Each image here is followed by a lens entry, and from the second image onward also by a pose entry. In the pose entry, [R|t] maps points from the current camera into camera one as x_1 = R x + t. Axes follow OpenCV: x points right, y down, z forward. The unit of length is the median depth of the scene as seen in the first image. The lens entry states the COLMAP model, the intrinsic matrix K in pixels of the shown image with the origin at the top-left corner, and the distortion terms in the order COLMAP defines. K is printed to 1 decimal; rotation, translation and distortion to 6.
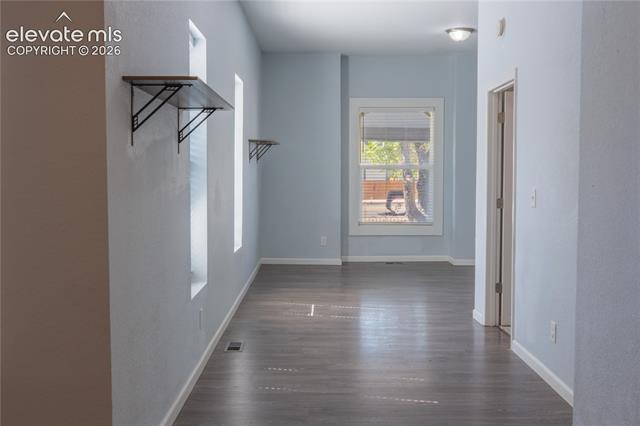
lens RADIAL K [[652.9, 0, 320.2], [0, 652.9, 212.2], [0, 0, 1]] dist [0.005208, 0.000000]
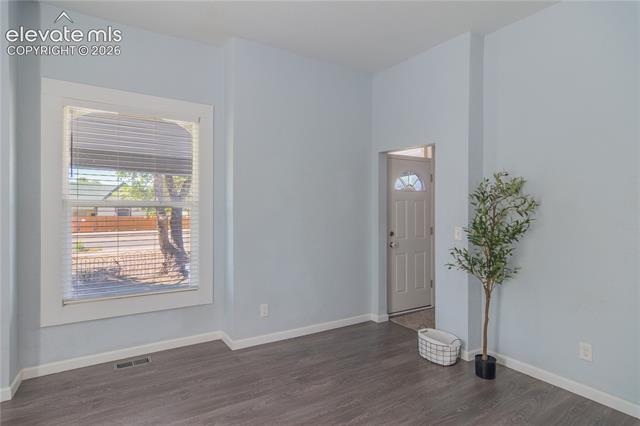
lens RADIAL K [[347.2, 0, 320.8], [0, 347.2, 210.1], [0, 0, 1]] dist [-0.004281, 0.004080]
pose [[0.846803, 0.001801, 0.531903, 0.088182], [0.032169, 0.997990, -0.054593, -0.039306], [-0.530932, 0.063340, 0.845044, 0.621332]]
